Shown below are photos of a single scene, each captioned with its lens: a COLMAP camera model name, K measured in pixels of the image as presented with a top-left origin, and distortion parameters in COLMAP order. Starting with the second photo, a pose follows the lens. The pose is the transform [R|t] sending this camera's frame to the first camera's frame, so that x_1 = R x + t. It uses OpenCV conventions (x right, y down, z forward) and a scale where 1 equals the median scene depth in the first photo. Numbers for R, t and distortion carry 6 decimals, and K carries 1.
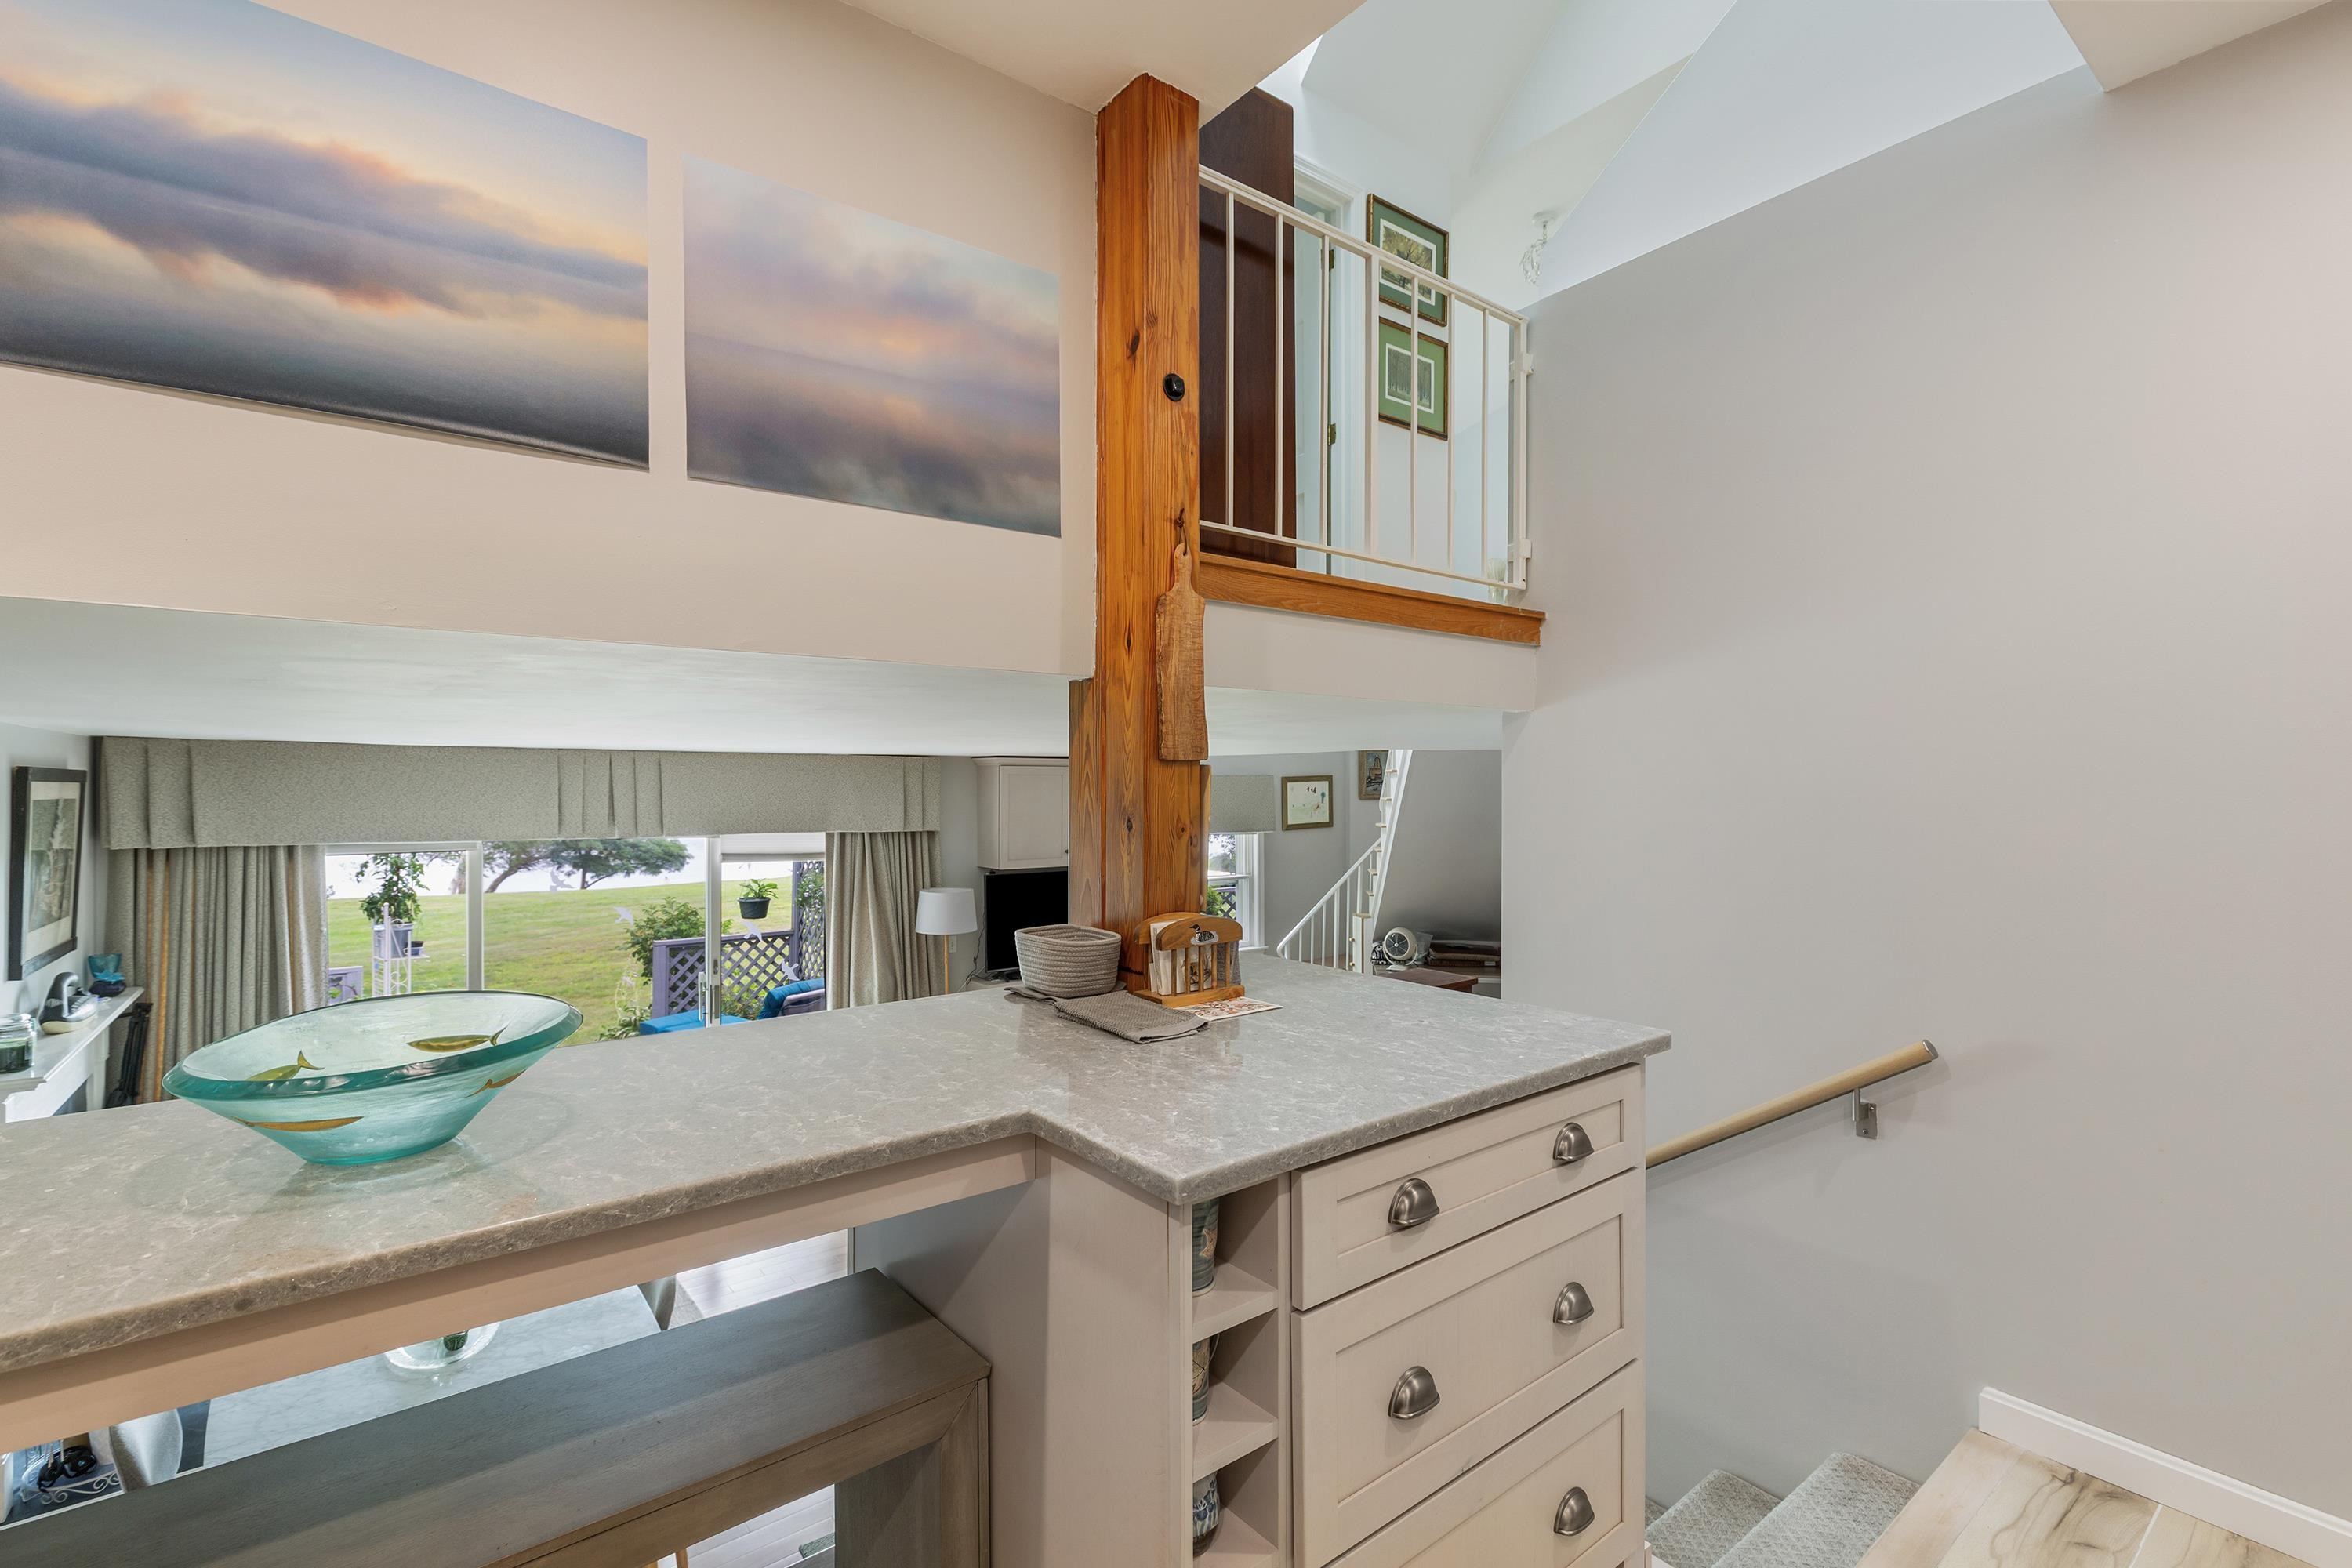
lens RADIAL K [[1044.8, 0, 1170.0], [0, 1044.8, 778.3], [0, 0, 1]] dist [0.000769, 0.000470]
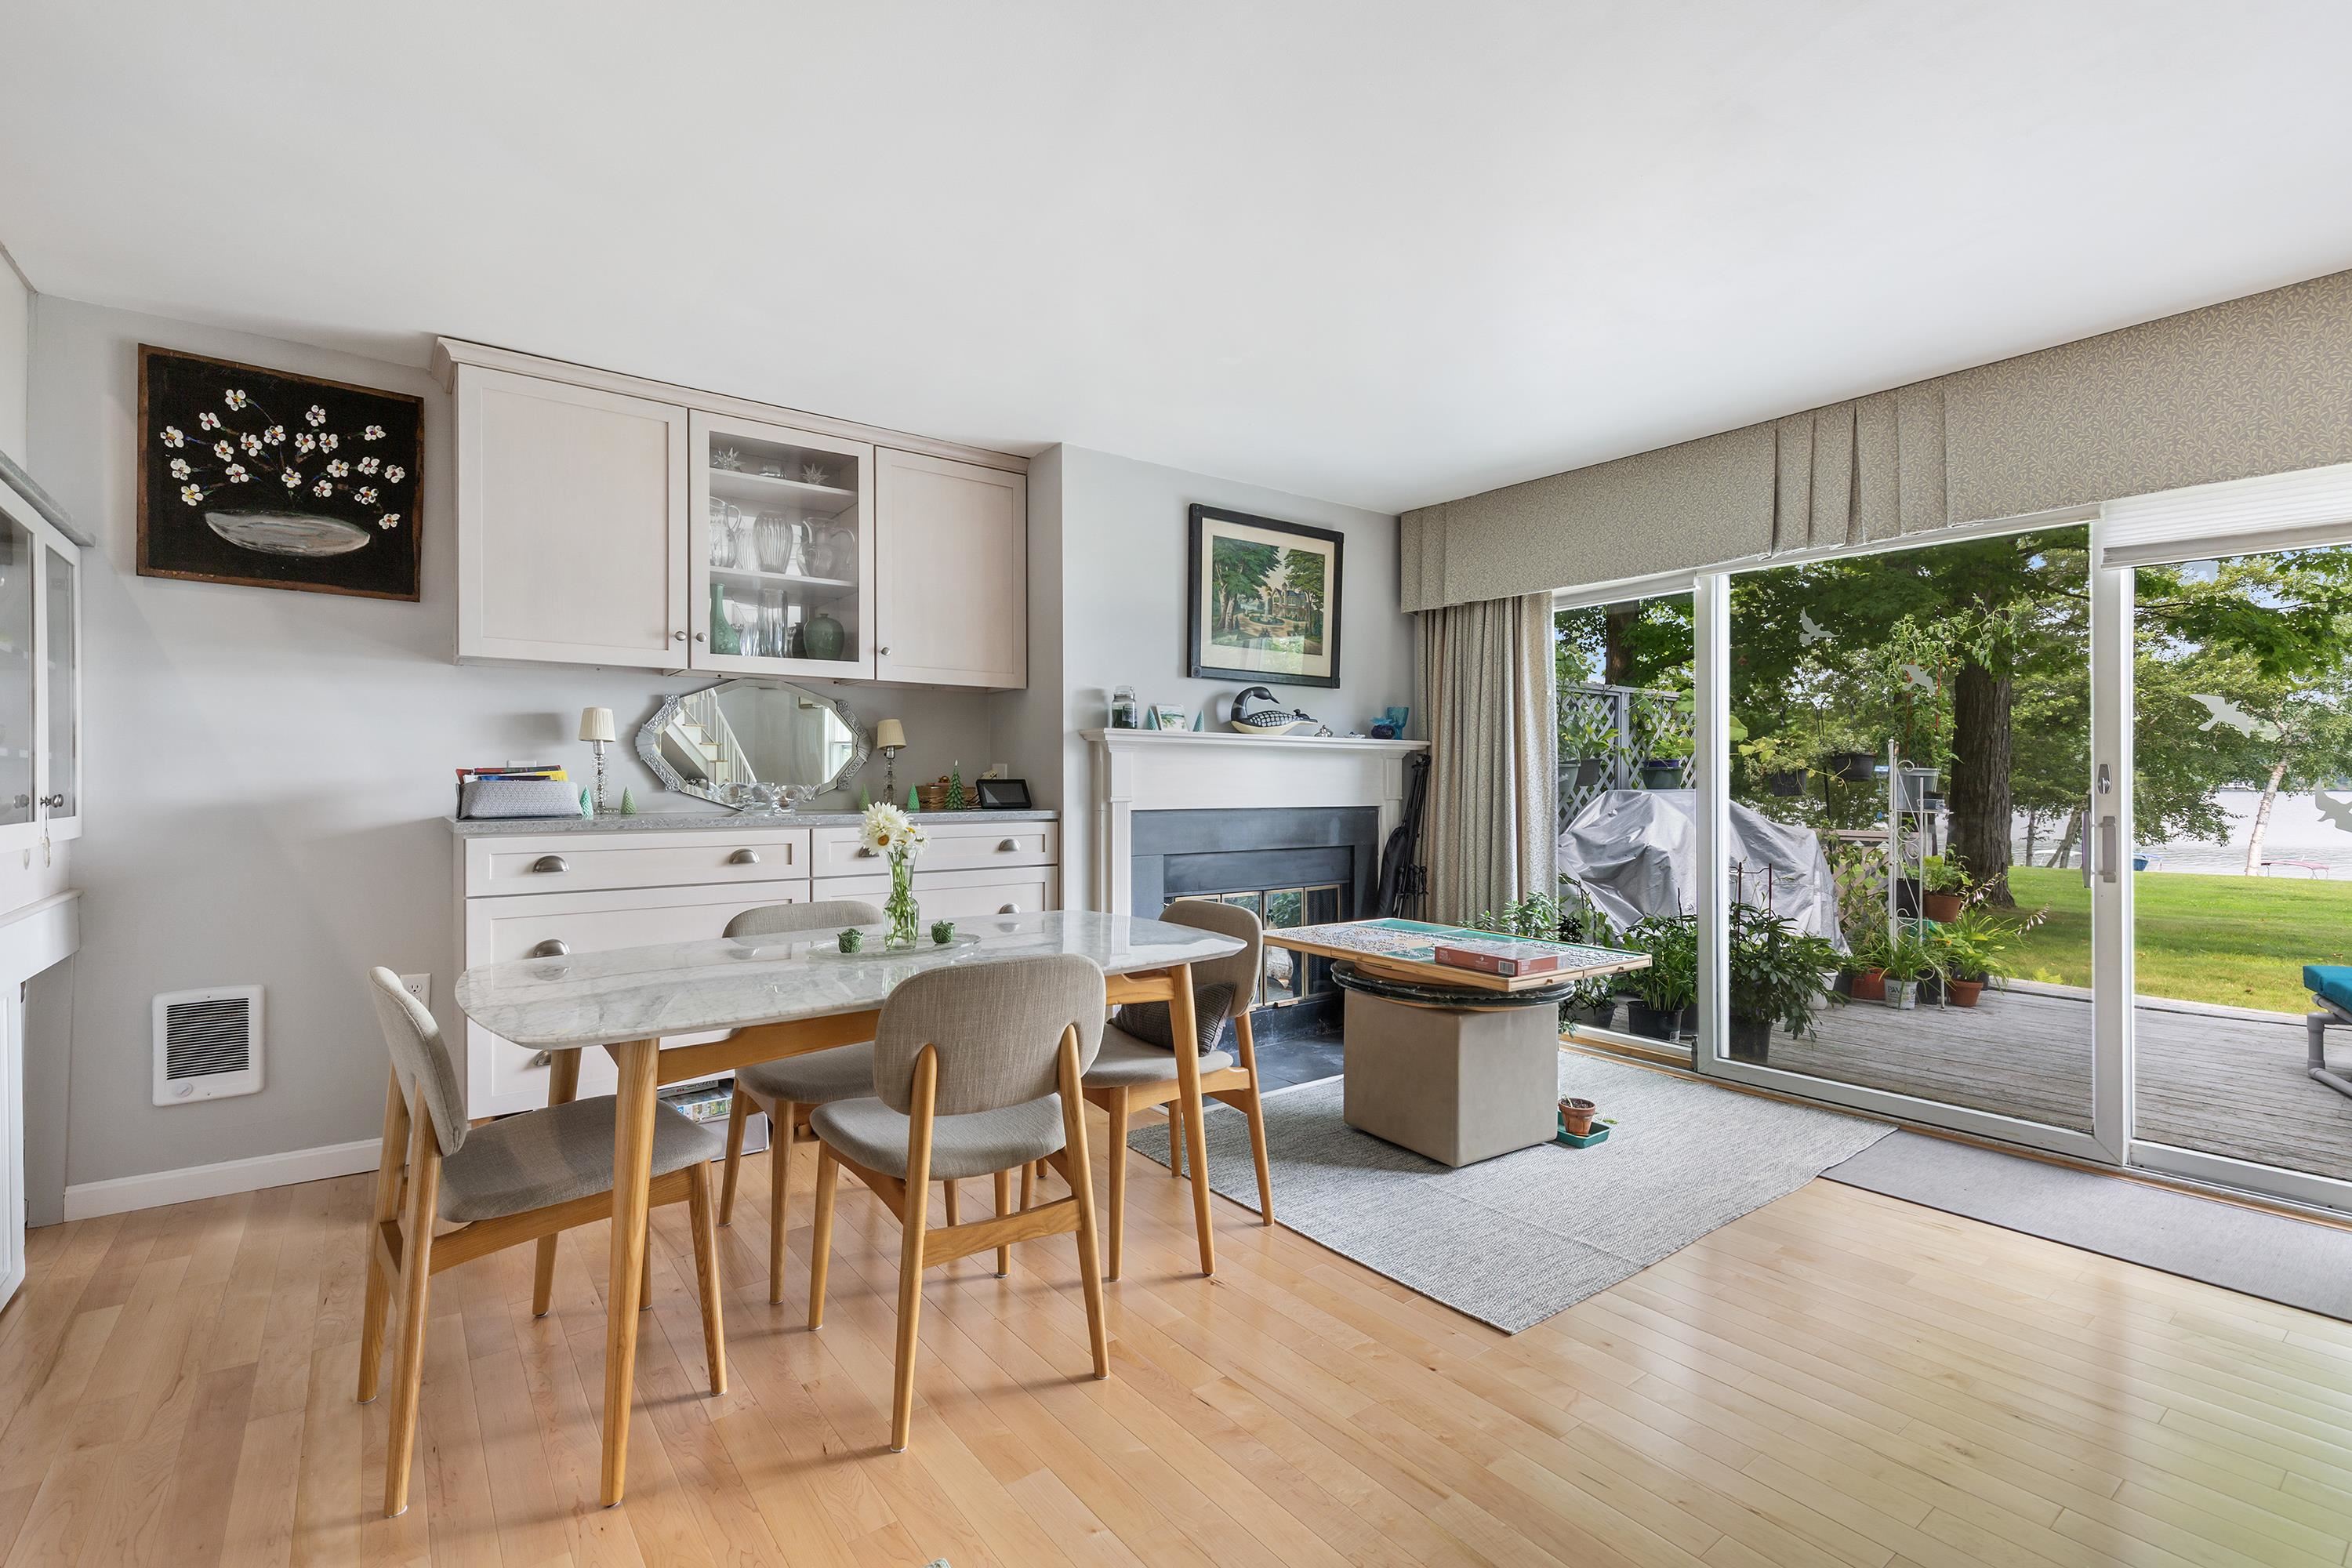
lens RADIAL K [[1048.3, 0, 1171.9], [0, 1048.3, 780.3], [0, 0, 1]] dist [0.005702, -0.000510]
pose [[-0.014469, -0.000678, -0.999895, 0.072857], [0.009787, 0.999952, -0.000820, 0.165186], [0.999847, -0.009798, -0.014462, 0.520160]]
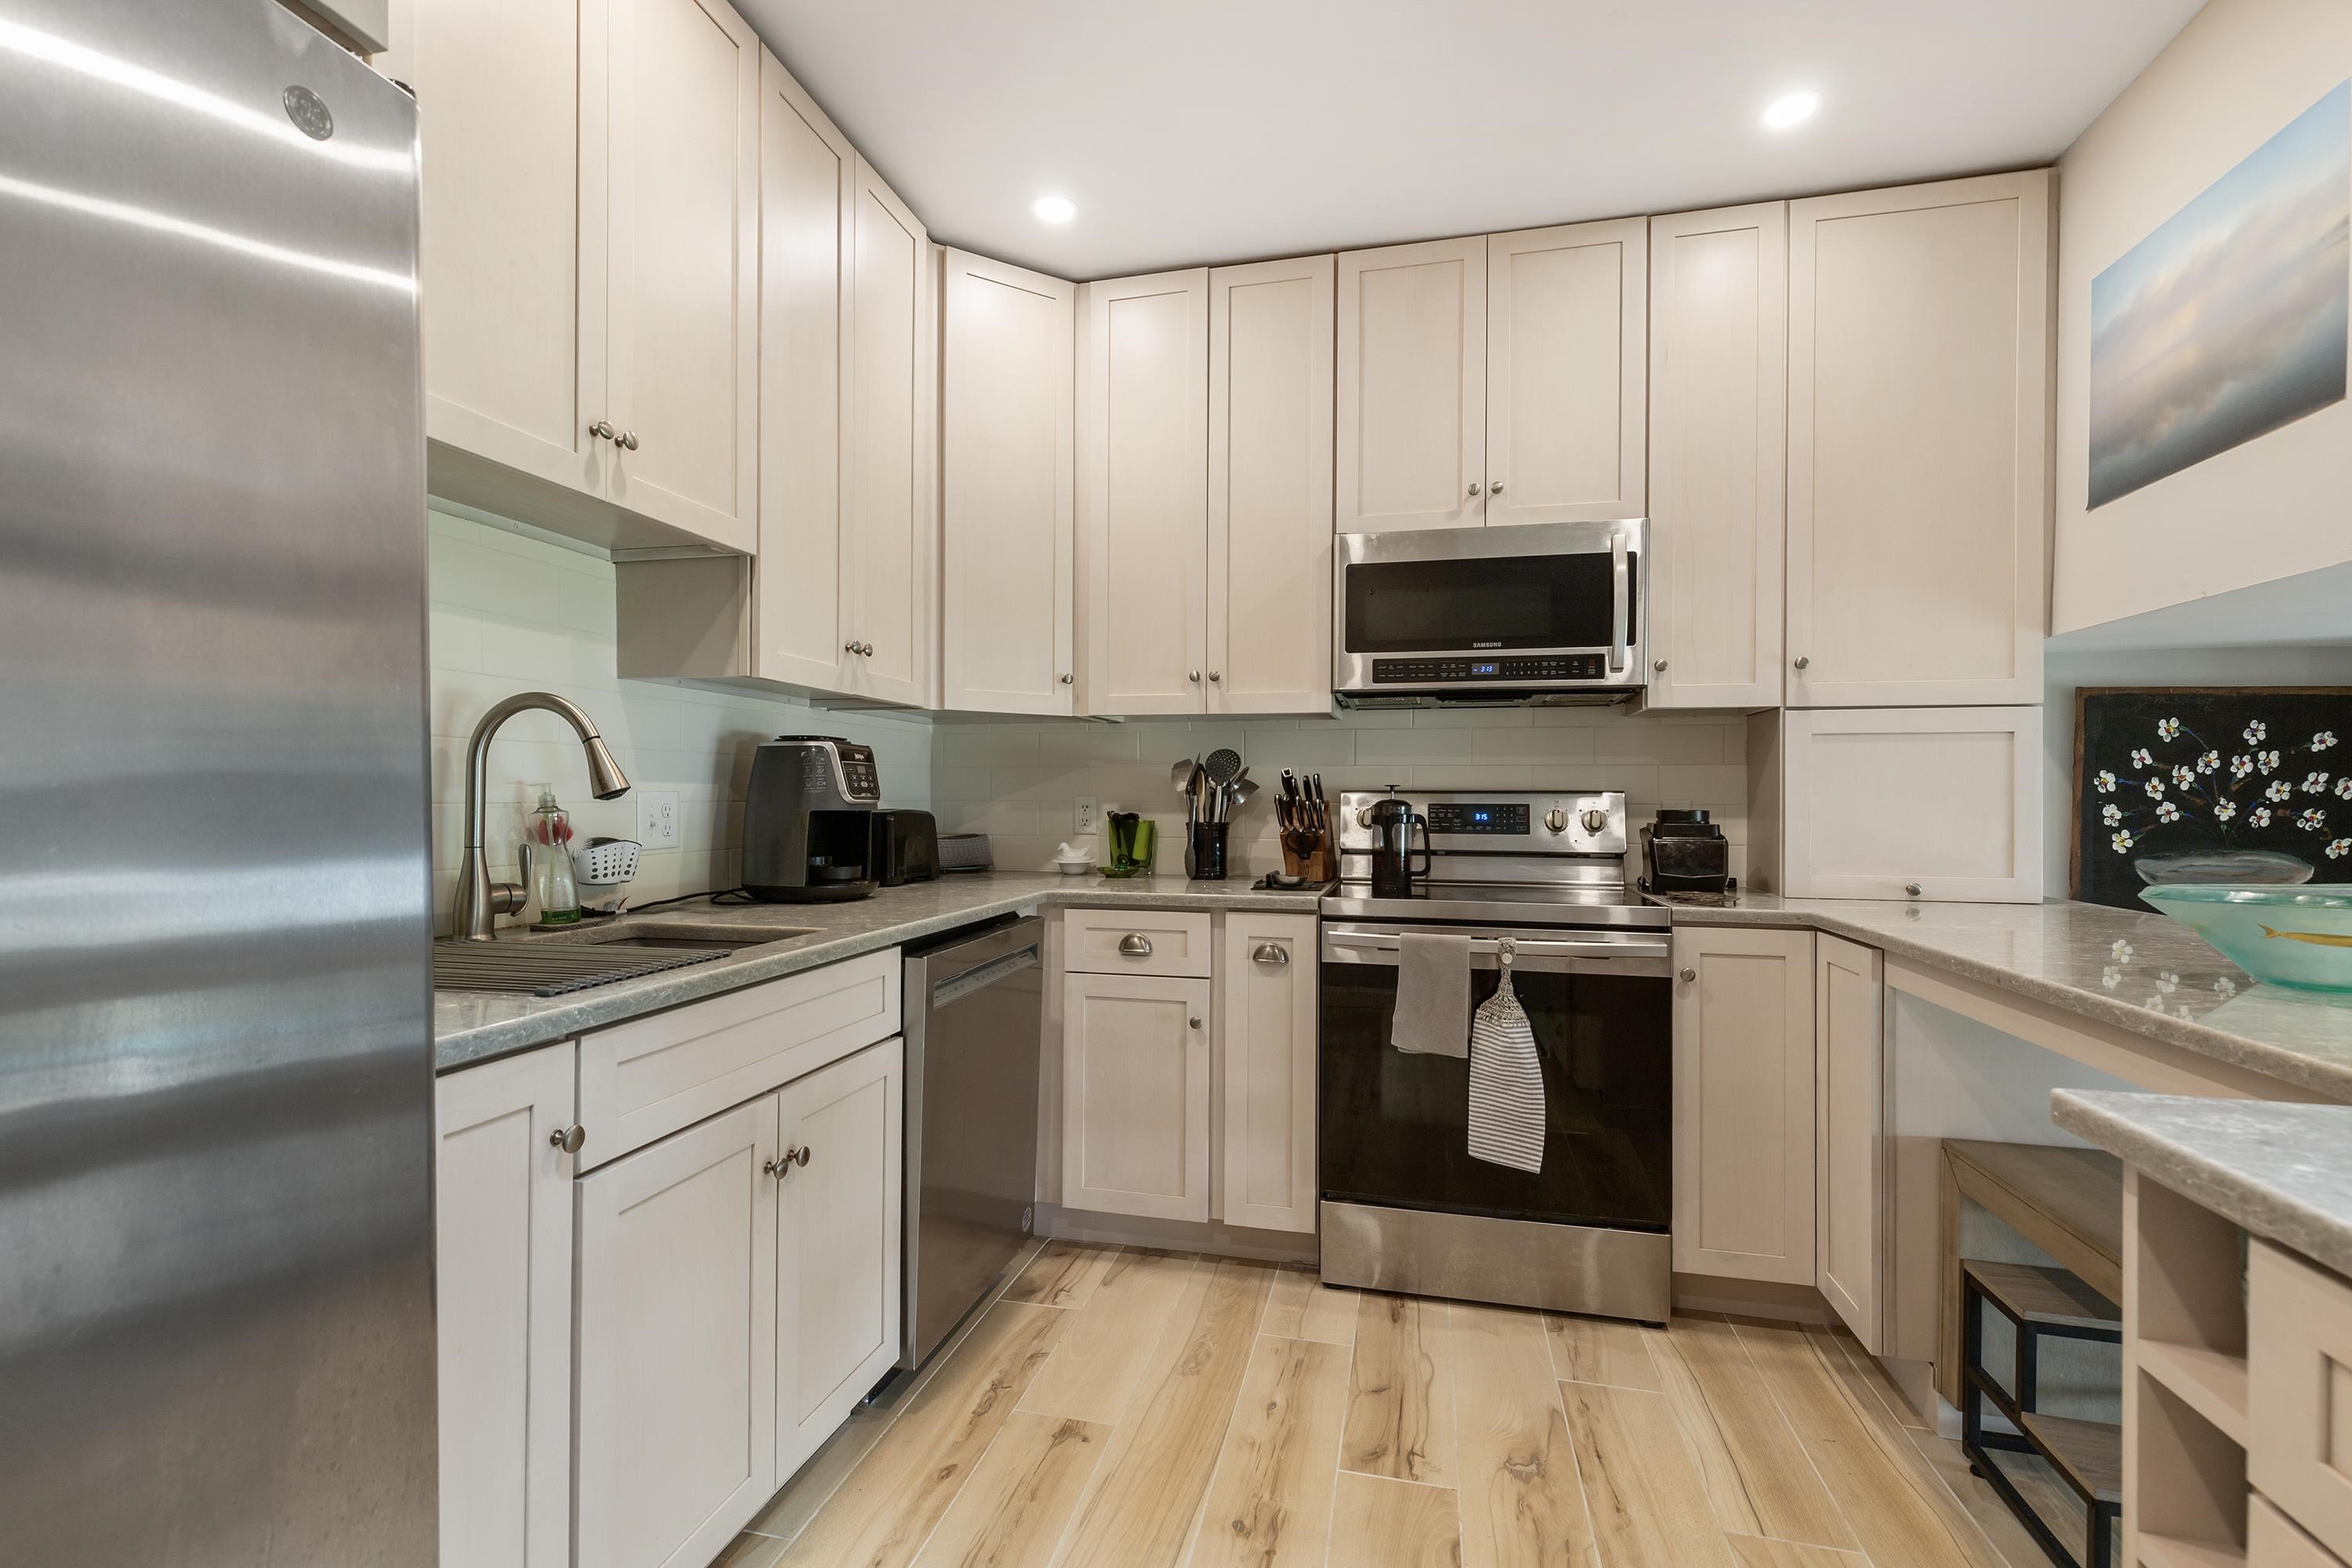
lens RADIAL K [[1053.3, 0, 1169.7], [0, 1053.3, 795.5], [0, 0, 1]] dist [0.006525, -0.000703]
pose [[-0.787298, -0.004352, -0.616558, 0.172098], [-0.000666, 0.999981, -0.006208, 0.026432], [0.616573, -0.004477, -0.787285, 0.198595]]
